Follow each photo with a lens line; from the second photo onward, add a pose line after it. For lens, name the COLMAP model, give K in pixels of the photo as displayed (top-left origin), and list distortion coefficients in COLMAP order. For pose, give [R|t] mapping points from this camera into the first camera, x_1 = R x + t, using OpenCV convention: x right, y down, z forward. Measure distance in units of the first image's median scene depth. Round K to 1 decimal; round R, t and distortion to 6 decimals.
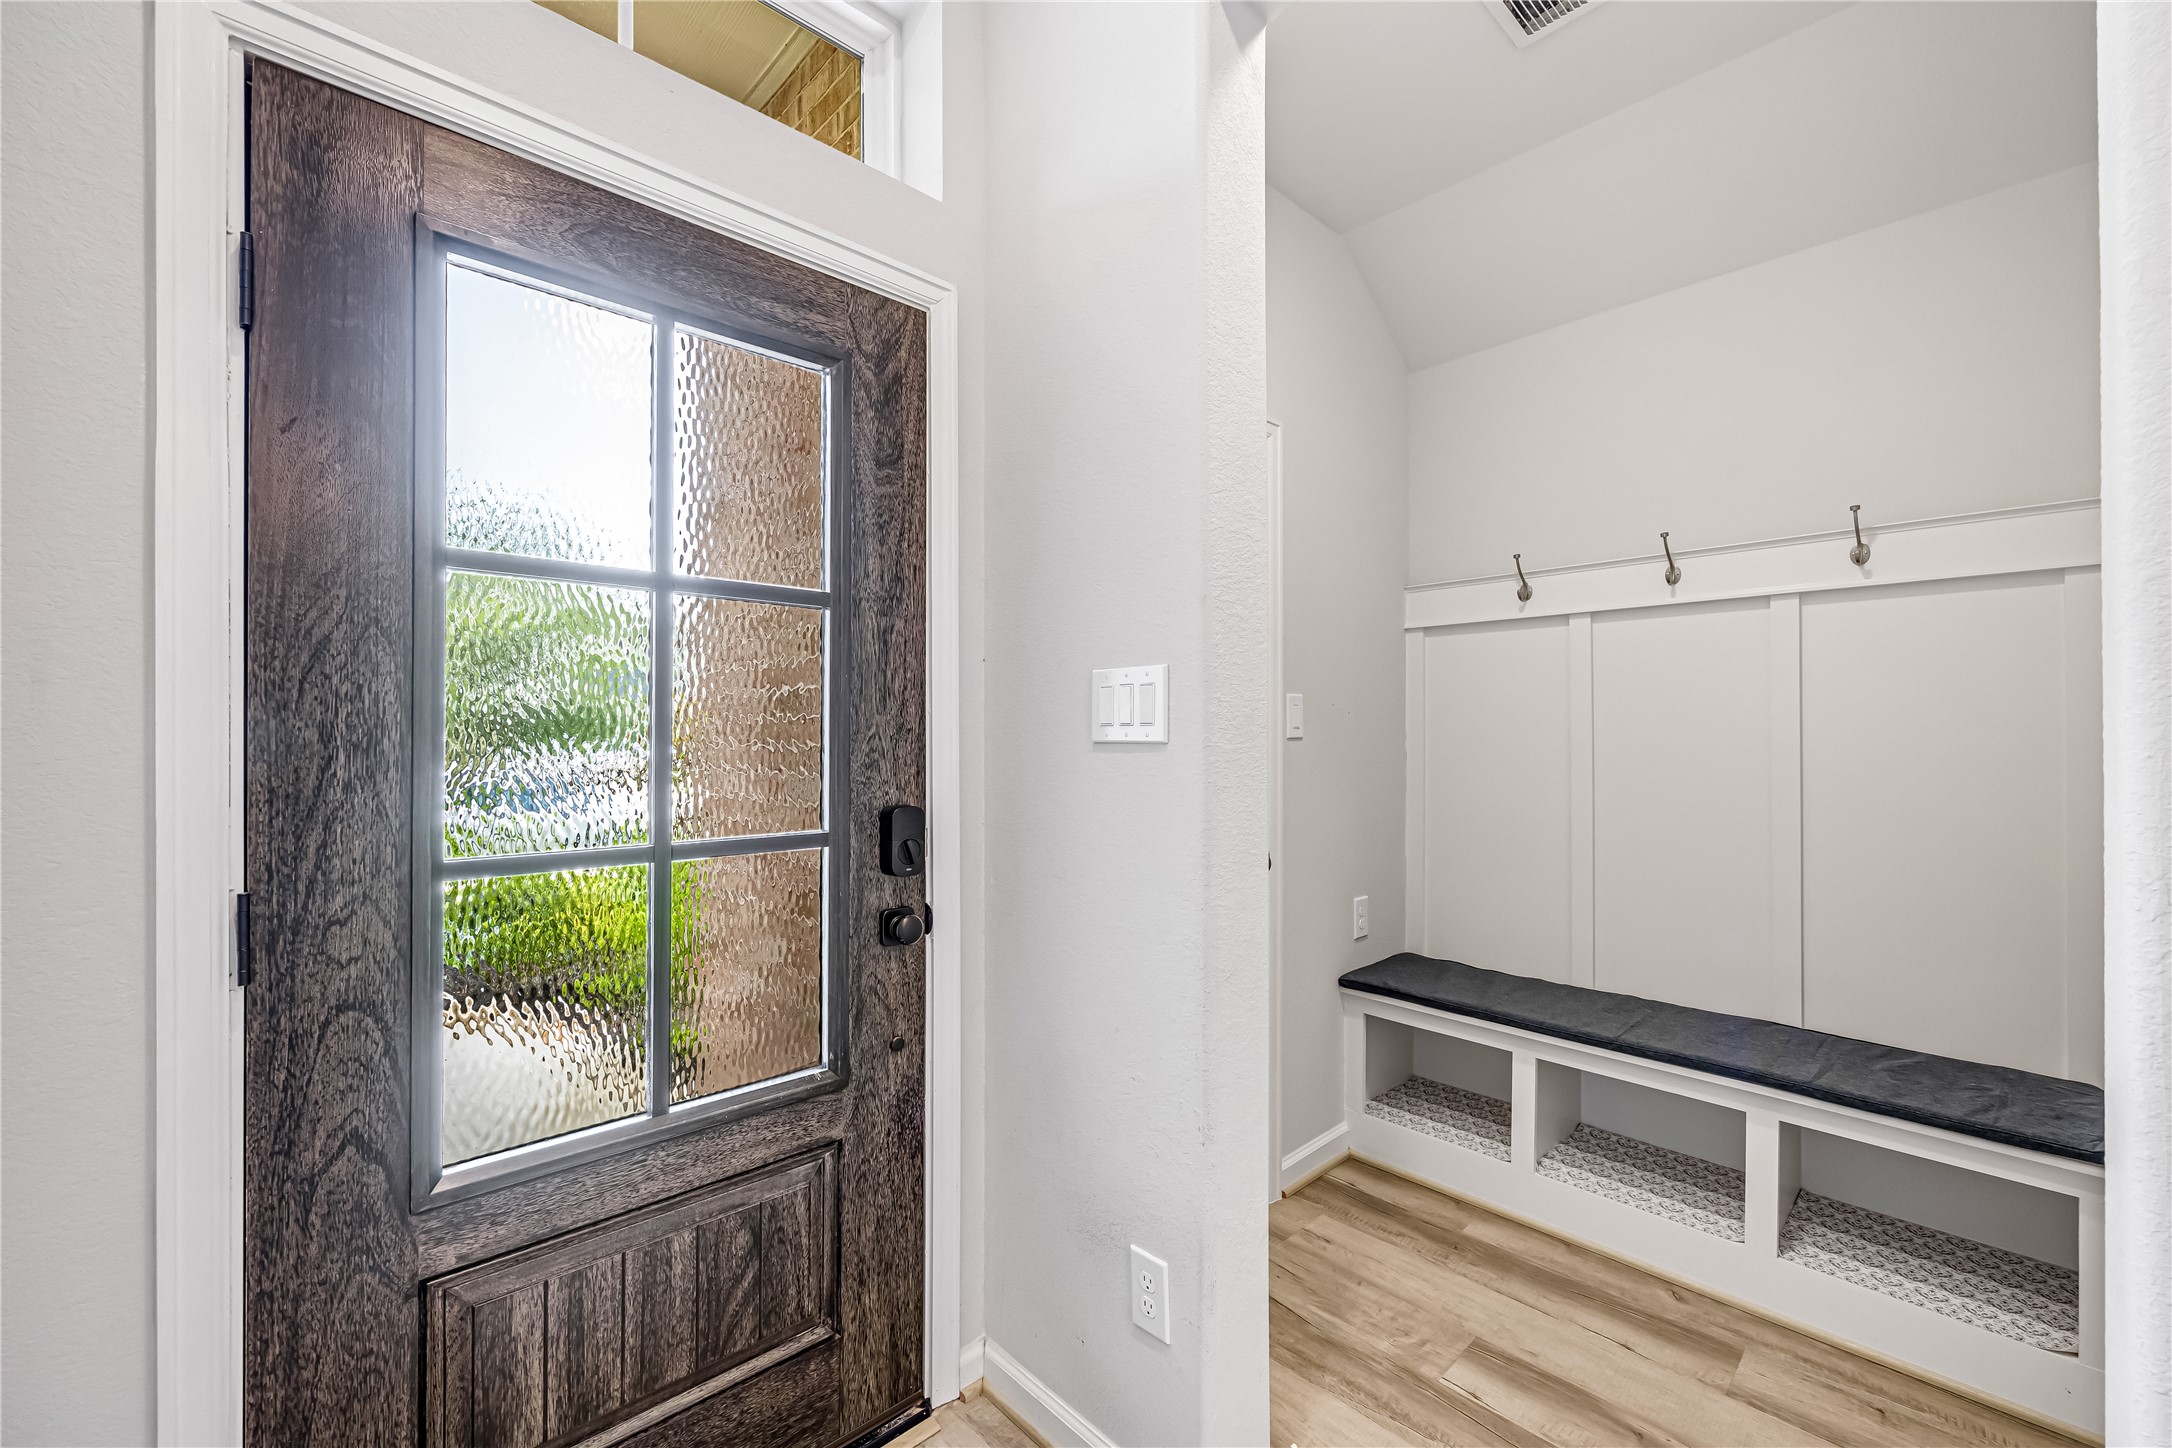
lens RADIAL K [[879.5, 0, 1081.8], [0, 879.5, 732.9], [0, 0, 1]] dist [-0.004781, 0.001302]
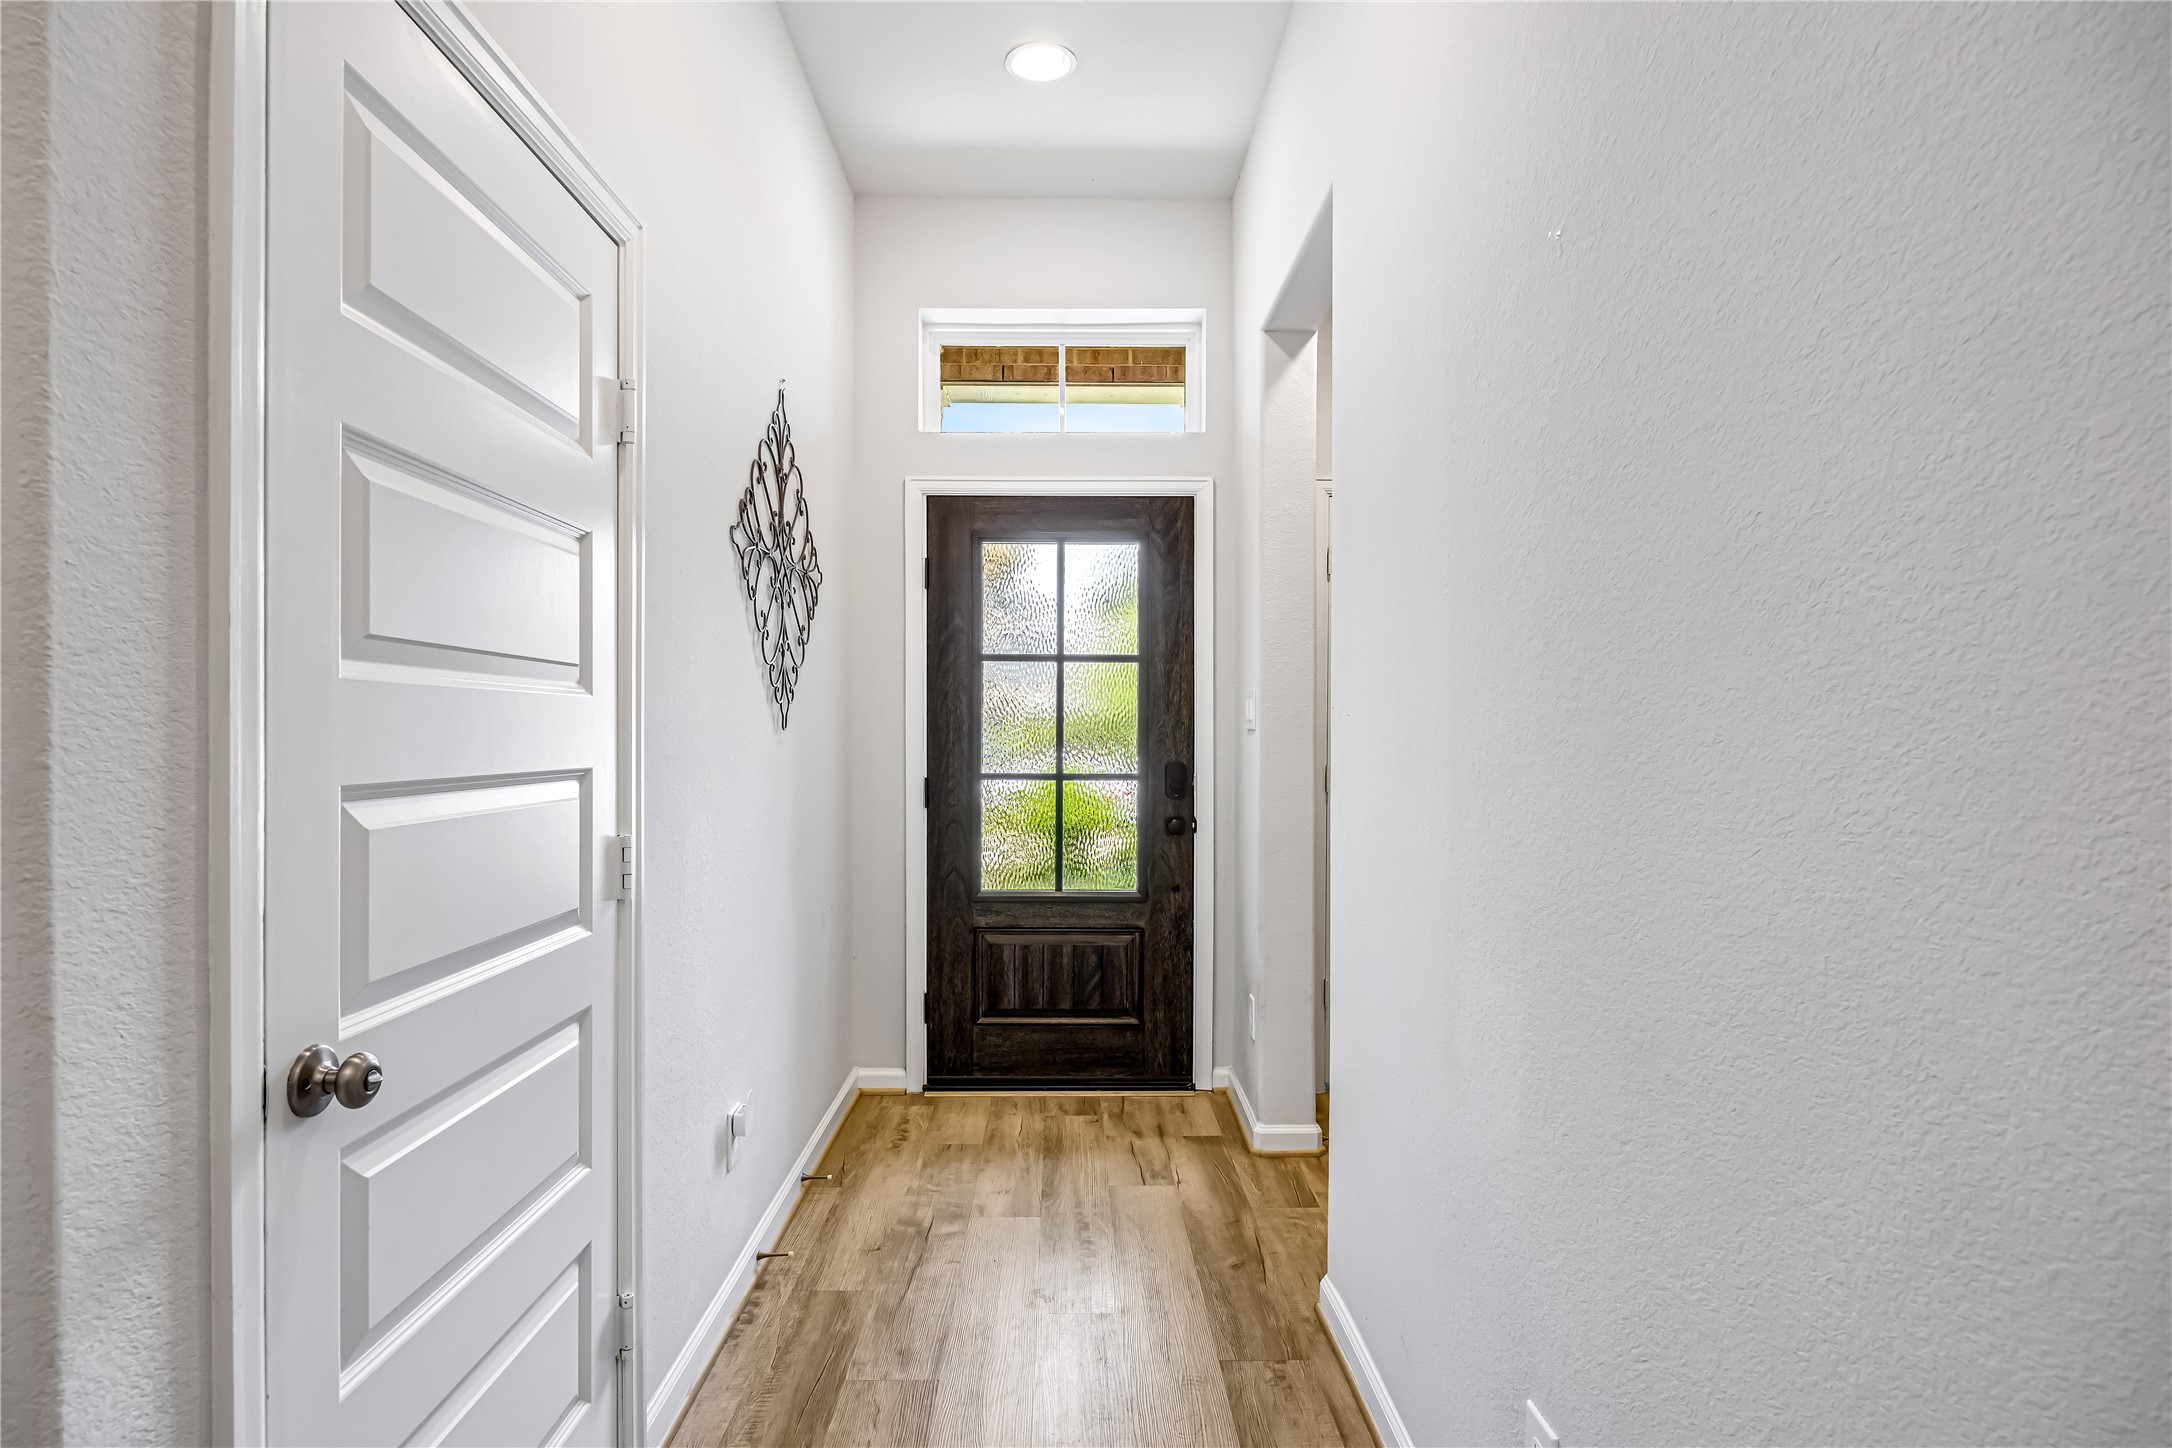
lens RADIAL K [[1177.8, 0, 1080.8], [0, 1177.8, 734.4], [0, 0, 1]] dist [0.000459, 0.000006]
pose [[0.730481, 0.005032, -0.682915, 1.469630], [0.000525, 0.999968, 0.007930, 0.001577], [0.682933, -0.006151, 0.730455, -1.066447]]
